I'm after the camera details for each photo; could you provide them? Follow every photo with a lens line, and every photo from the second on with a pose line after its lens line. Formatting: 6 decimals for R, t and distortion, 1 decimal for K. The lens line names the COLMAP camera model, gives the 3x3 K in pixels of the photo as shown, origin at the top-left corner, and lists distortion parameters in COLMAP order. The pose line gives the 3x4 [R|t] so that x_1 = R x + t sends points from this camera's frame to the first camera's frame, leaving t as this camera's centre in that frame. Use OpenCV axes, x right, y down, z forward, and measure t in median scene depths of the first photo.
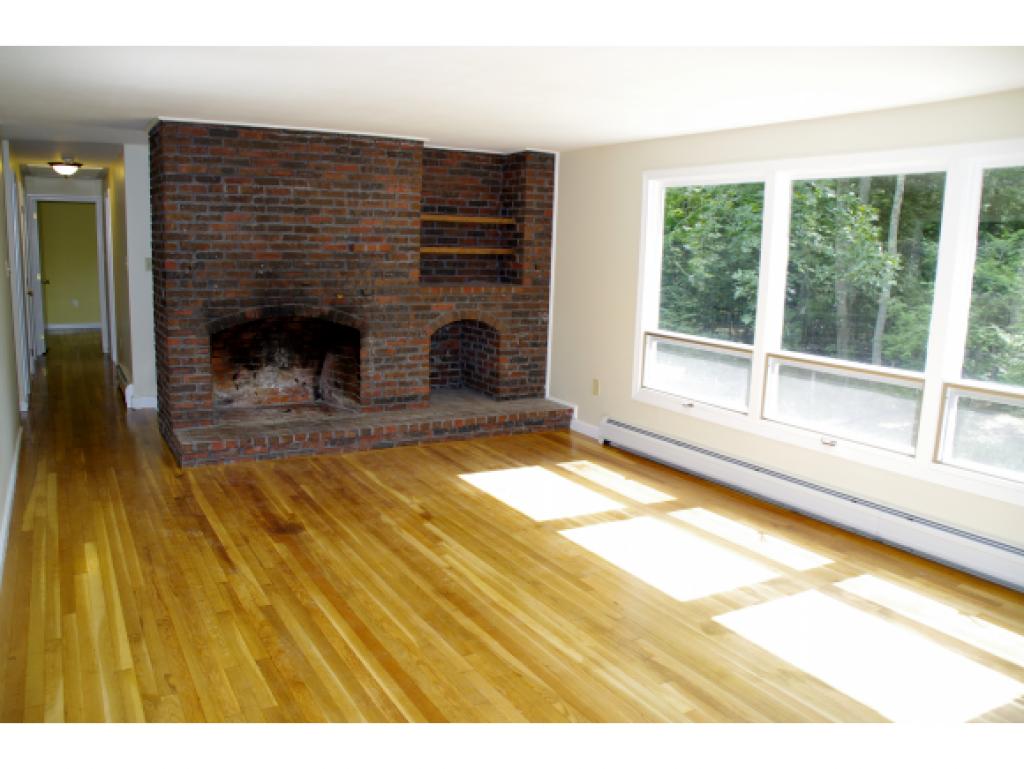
lens RADIAL K [[804.4, 0, 507.7], [0, 804.4, 386.2], [0, 0, 1]] dist [-0.179615, 0.134303]
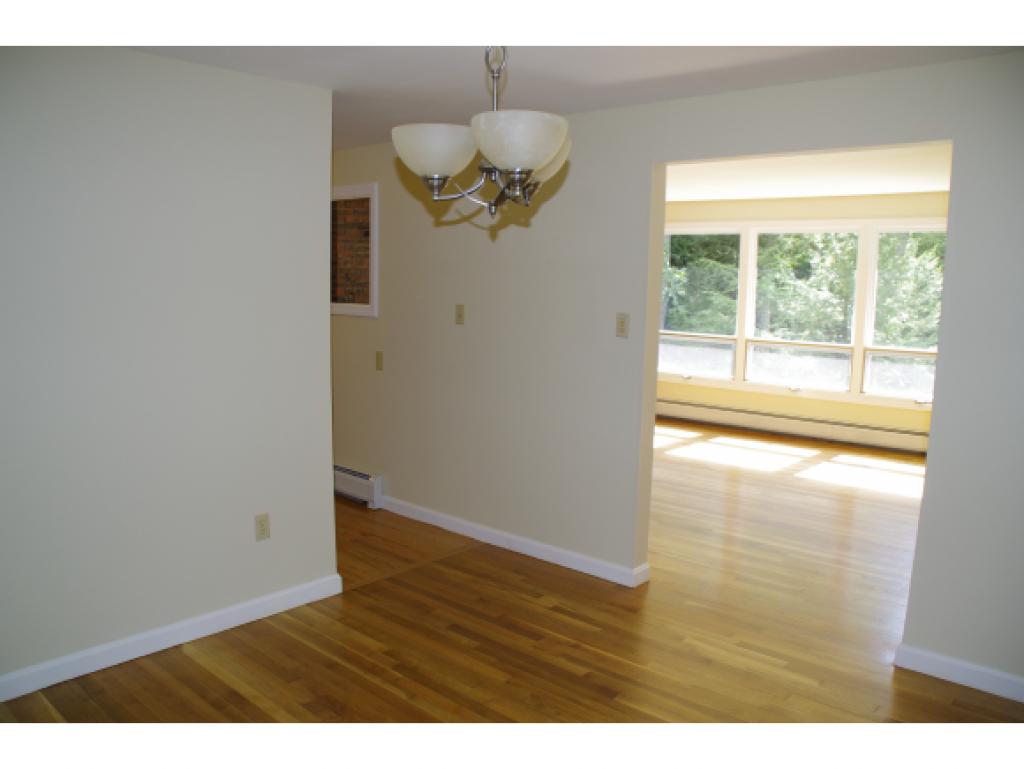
lens RADIAL K [[804.4, 0, 507.7], [0, 804.4, 386.2], [0, 0, 1]] dist [-0.179615, 0.134303]
pose [[0.947697, -0.059384, 0.313600, -0.807329], [0.066933, 0.997668, -0.013349, 0.052806], [-0.312076, 0.033641, 0.949461, -0.477857]]
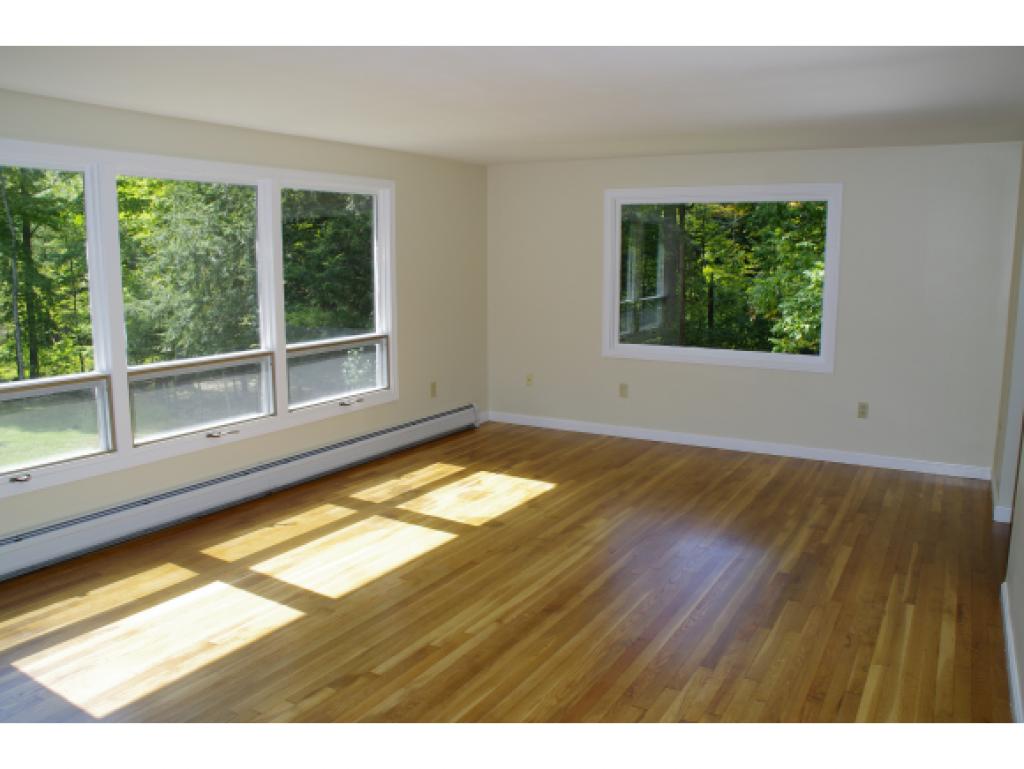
lens RADIAL K [[804.4, 0, 507.7], [0, 804.4, 386.2], [0, 0, 1]] dist [-0.179615, 0.134303]
pose [[-0.488225, -0.168418, 0.856313, -0.774594], [0.132061, 0.955646, 0.263249, -0.249277], [-0.862668, 0.241611, -0.444329, 1.290137]]
